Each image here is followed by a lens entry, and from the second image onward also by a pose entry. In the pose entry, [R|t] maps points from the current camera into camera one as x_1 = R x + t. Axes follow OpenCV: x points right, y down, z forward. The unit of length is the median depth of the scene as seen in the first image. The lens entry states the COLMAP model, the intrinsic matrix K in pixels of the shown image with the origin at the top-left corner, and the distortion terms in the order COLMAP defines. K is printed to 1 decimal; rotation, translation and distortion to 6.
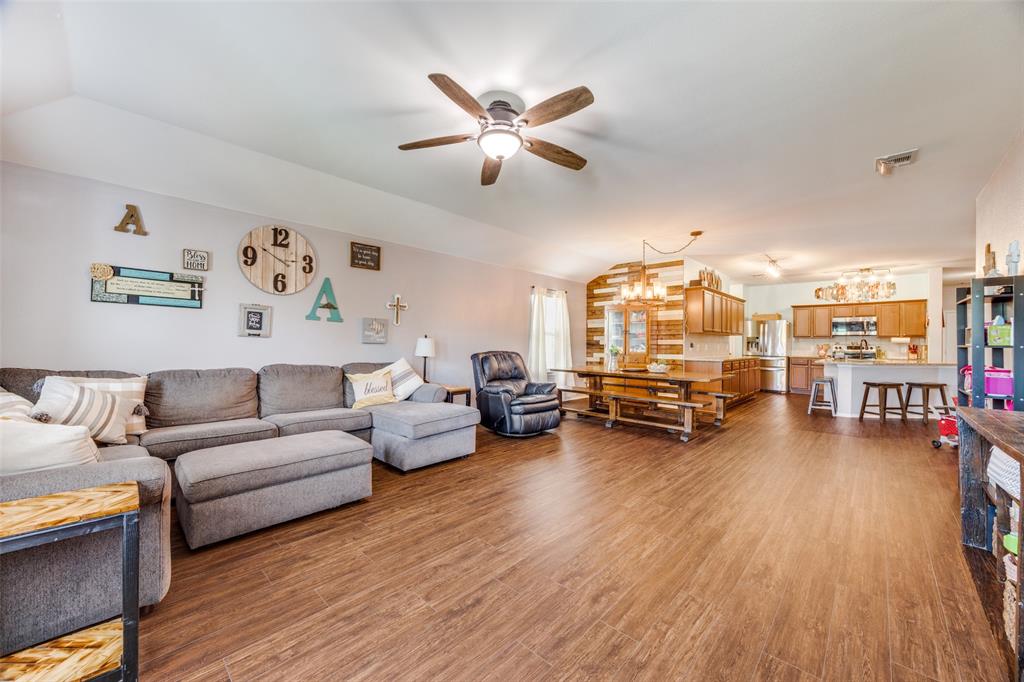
lens RADIAL K [[380.0, 0, 512.0], [0, 380.0, 339.2], [0, 0, 1]] dist [-0.003042, 0.000081]
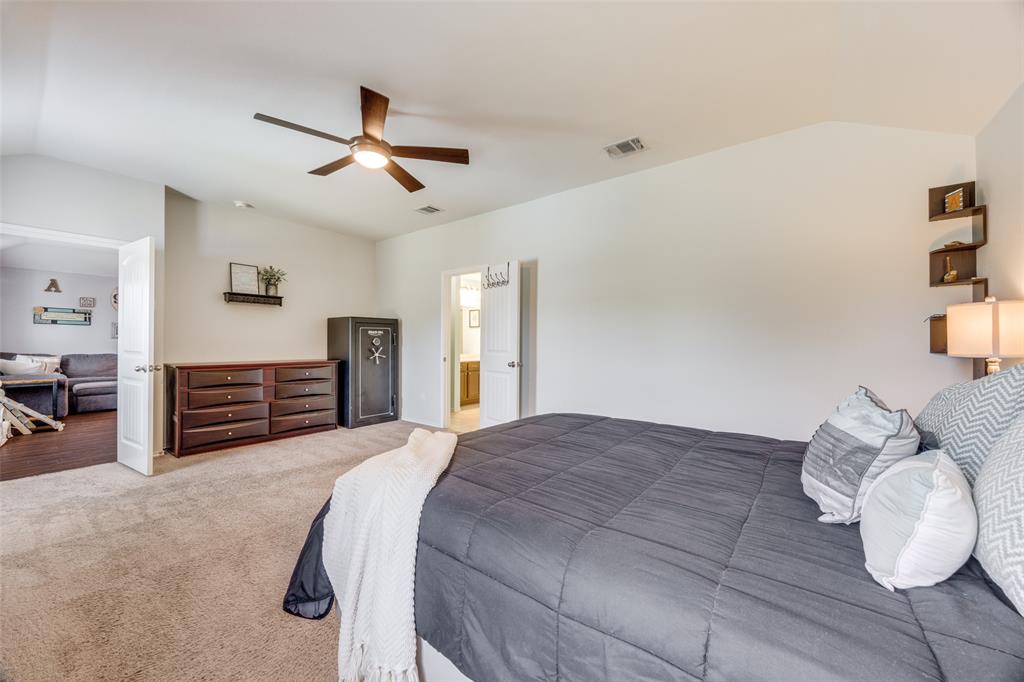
lens RADIAL K [[380.0, 0, 507.7], [0, 380.0, 339.6], [0, 0, 1]] dist [-0.003042, 0.000081]
pose [[0.995680, -0.005908, 0.092660, 1.322263], [0.005607, 0.999978, 0.003514, 0.003073], [-0.092679, -0.002979, 0.995692, -1.335800]]
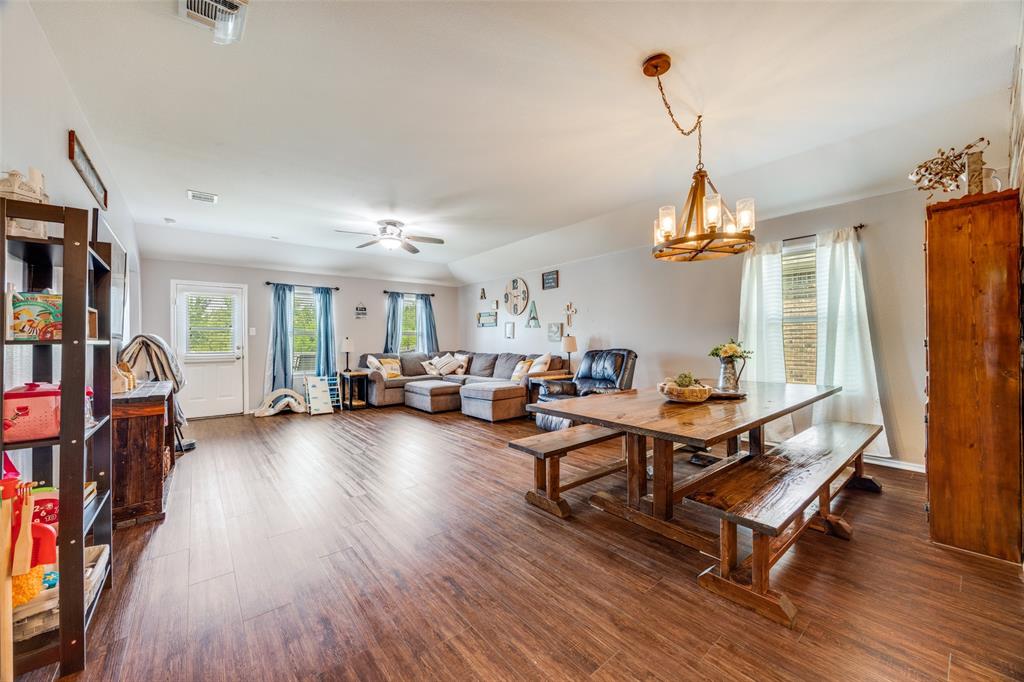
lens RADIAL K [[380.0, 0, 511.5], [0, 380.0, 338.8], [0, 0, 1]] dist [-0.003042, 0.000081]
pose [[-0.121393, -0.013476, -0.992513, 1.421095], [0.014507, 0.999777, -0.015349, 0.027832], [0.992498, -0.016262, -0.121171, 1.408479]]
